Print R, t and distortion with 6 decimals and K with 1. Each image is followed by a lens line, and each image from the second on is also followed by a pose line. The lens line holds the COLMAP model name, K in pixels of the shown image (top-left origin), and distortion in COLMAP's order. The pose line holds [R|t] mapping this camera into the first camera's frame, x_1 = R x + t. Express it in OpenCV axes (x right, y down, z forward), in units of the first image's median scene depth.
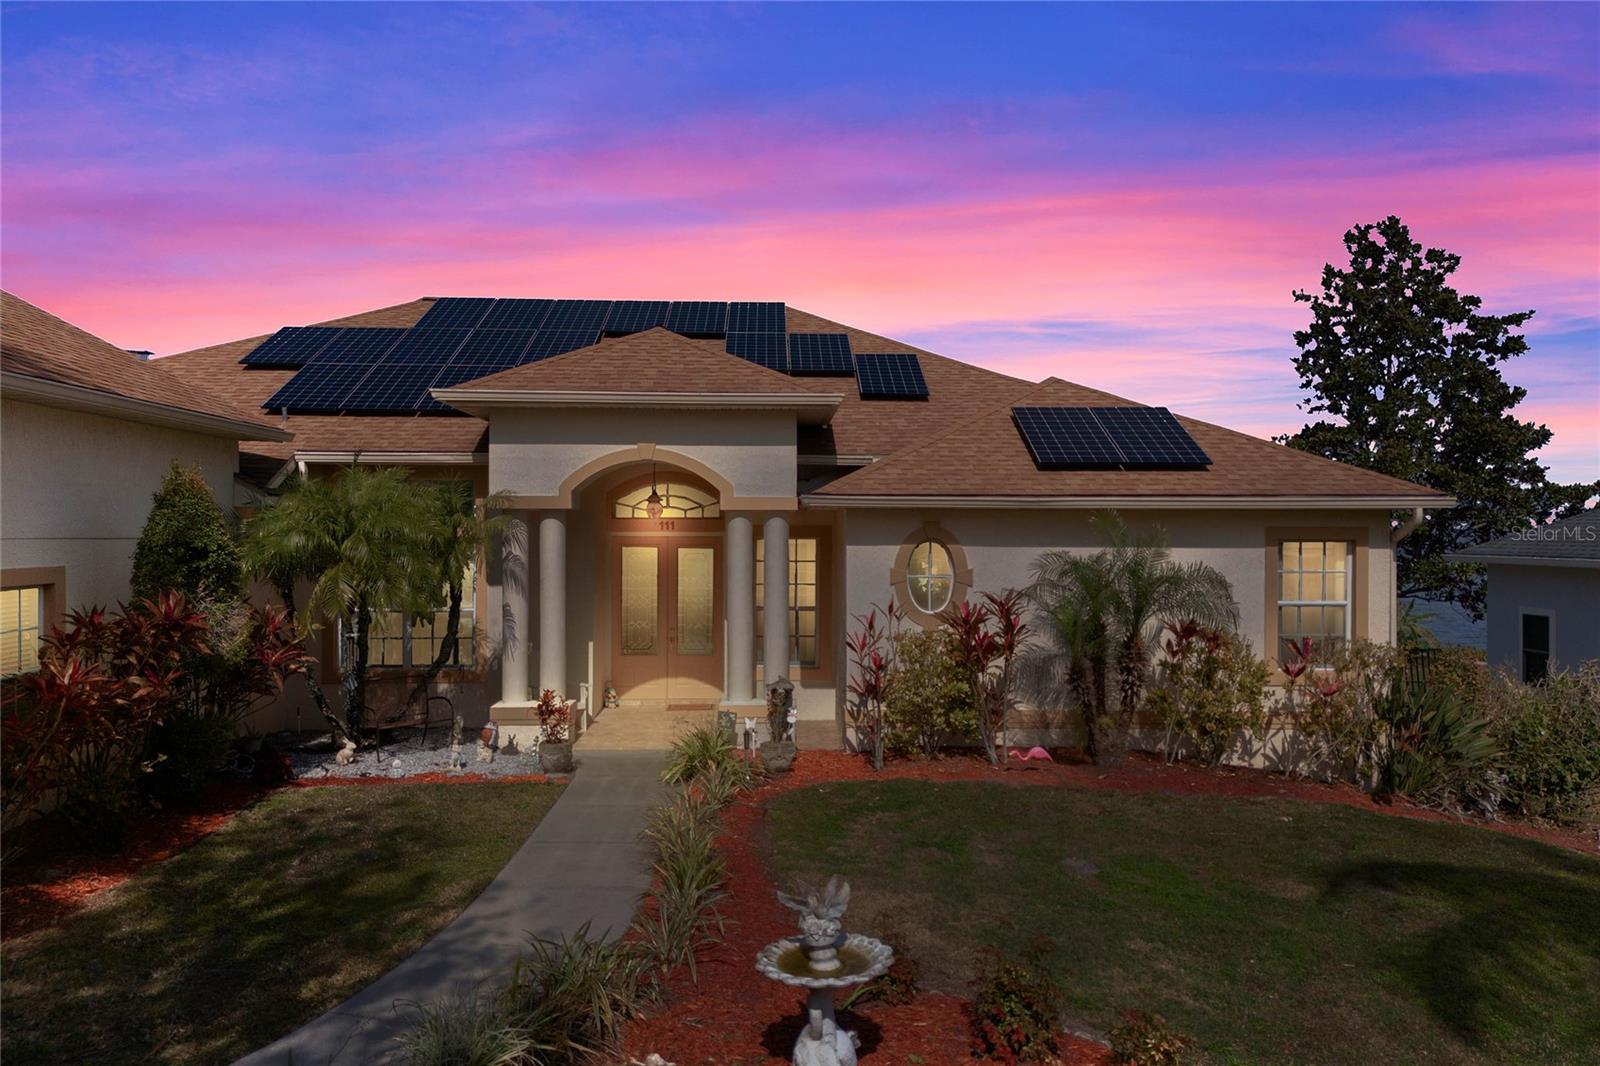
lens RADIAL K [[1116.2, 0, 800.0], [0, 1116.2, 533.0], [0, 0, 1]] dist [0.051148, -0.000274]
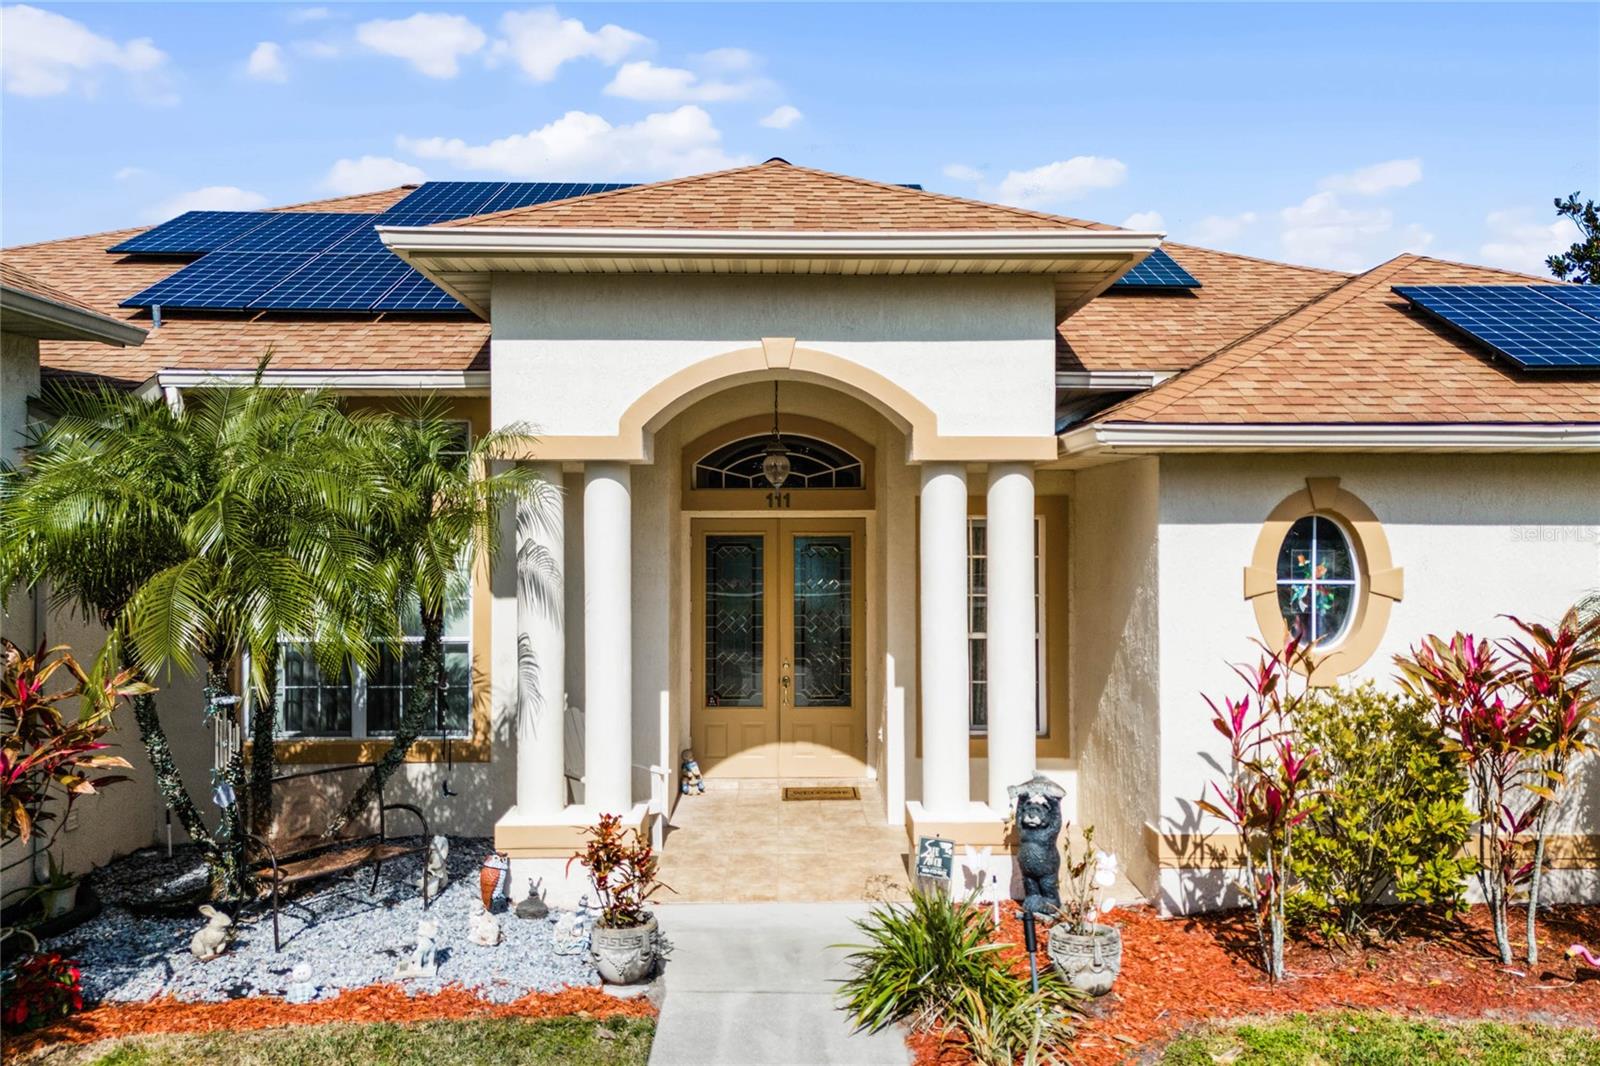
lens RADIAL K [[1138.7, 0, 800.0], [0, 1138.7, 533.0], [0, 0, 1]] dist [0.044740, -0.000019]
pose [[0.999847, -0.004445, -0.016889, -0.116523], [0.004430, 0.999990, -0.000934, 0.014669], [0.016893, 0.000859, 0.999857, 0.439778]]
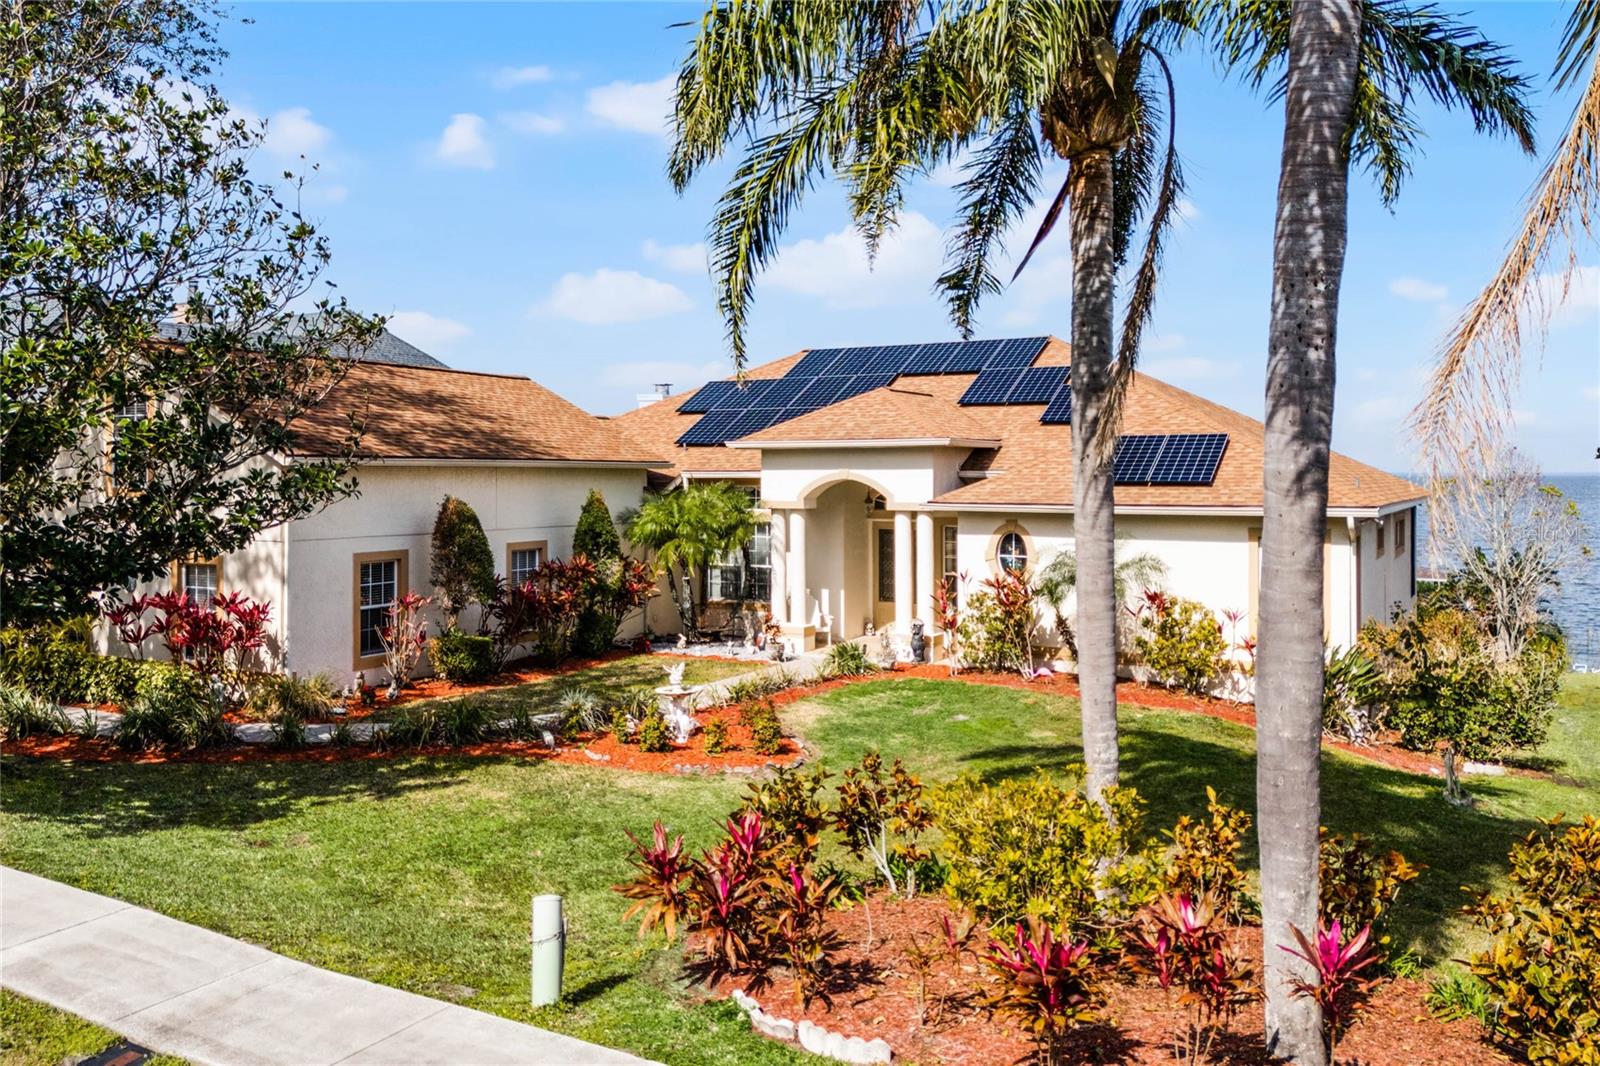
lens RADIAL K [[1138.7, 0, 800.0], [0, 1138.7, 533.0], [0, 0, 1]] dist [0.044740, -0.000019]
pose [[0.876671, 0.022903, -0.480546, 0.600995], [-0.001630, 0.999002, 0.044639, -0.060434], [0.481088, -0.038351, 0.875833, -0.488731]]
